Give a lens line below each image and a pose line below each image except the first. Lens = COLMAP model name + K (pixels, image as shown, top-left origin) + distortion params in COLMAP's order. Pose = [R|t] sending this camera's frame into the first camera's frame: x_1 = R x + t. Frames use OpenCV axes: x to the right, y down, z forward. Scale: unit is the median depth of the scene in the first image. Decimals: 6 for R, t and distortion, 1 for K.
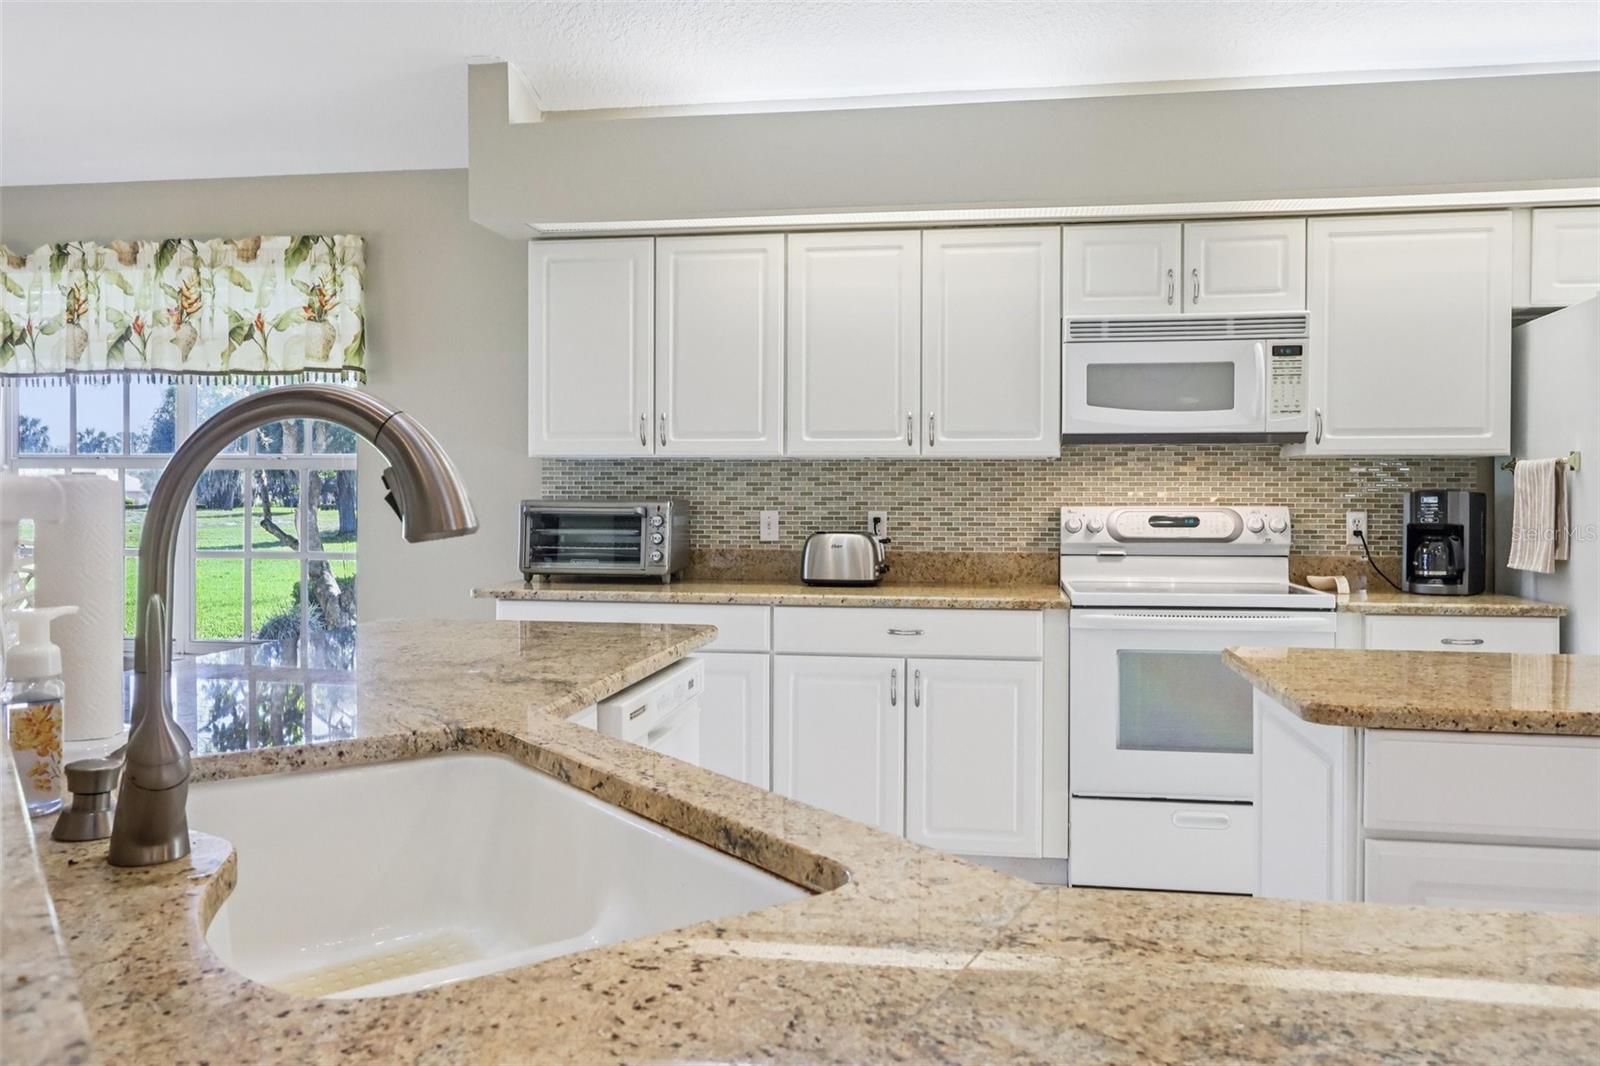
lens RADIAL K [[1188.0, 0, 795.5], [0, 1188.0, 508.5], [0, 0, 1]] dist [-0.000481, 0.001746]
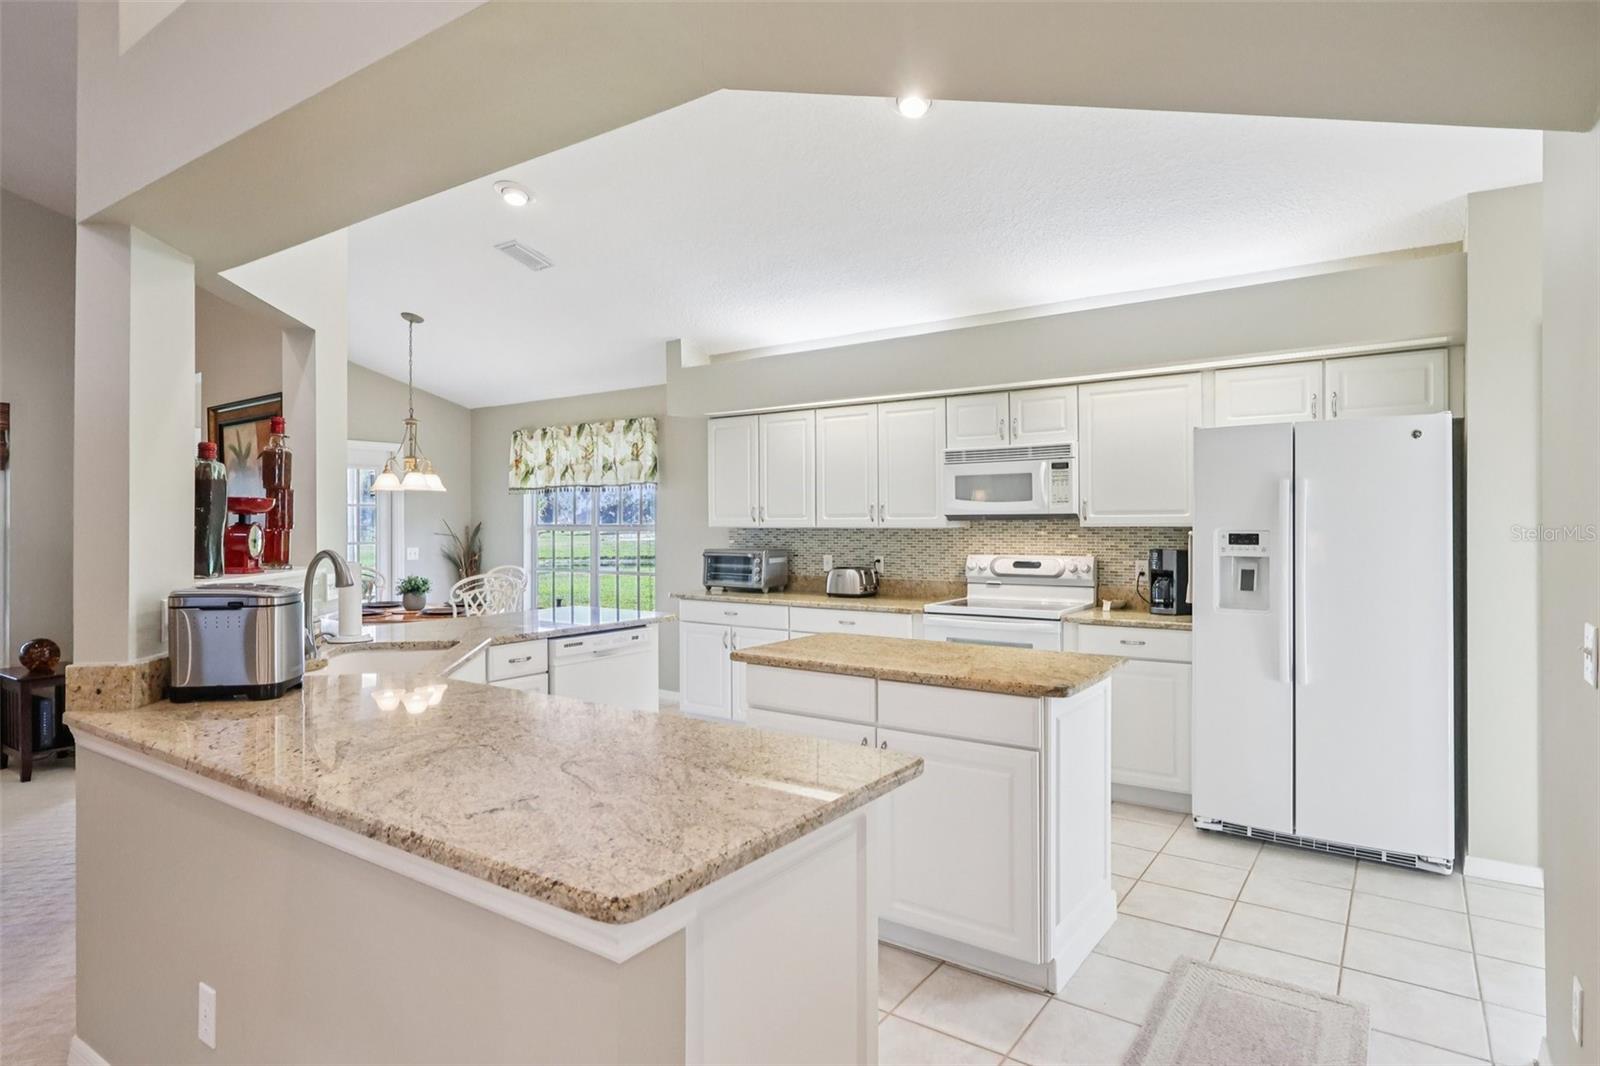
lens RADIAL K [[861.3, 0, 804.7], [0, 861.3, 527.5], [0, 0, 1]] dist [0.005307, 0.000463]
pose [[0.899060, -0.004928, -0.437797, 0.566518], [0.003171, 0.999984, -0.004744, -0.036820], [0.437813, 0.002877, 0.899061, -0.234390]]
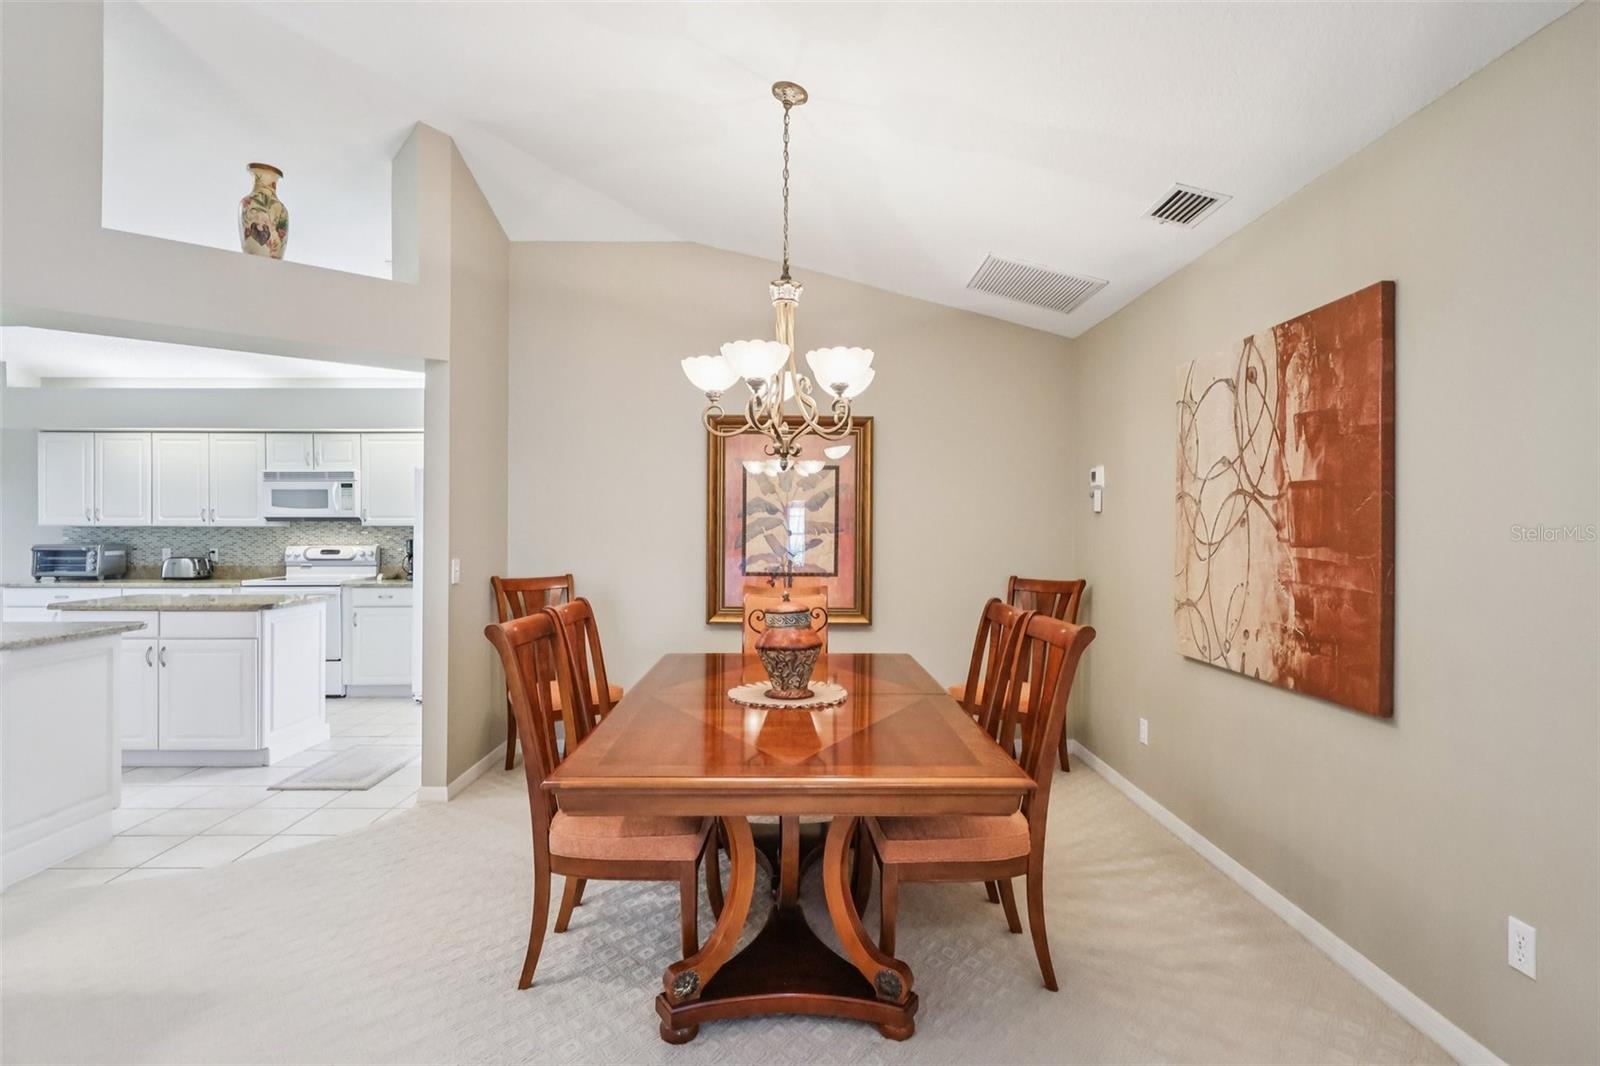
lens RADIAL K [[813.8, 0, 800.0], [0, 813.8, 533.0], [0, 0, 1]] dist [-0.003772, -0.000947]
pose [[0.984665, -0.002852, 0.174432, 0.975014], [0.003579, 0.999986, -0.003856, -0.018236], [-0.174419, 0.004421, 0.984662, -0.819453]]
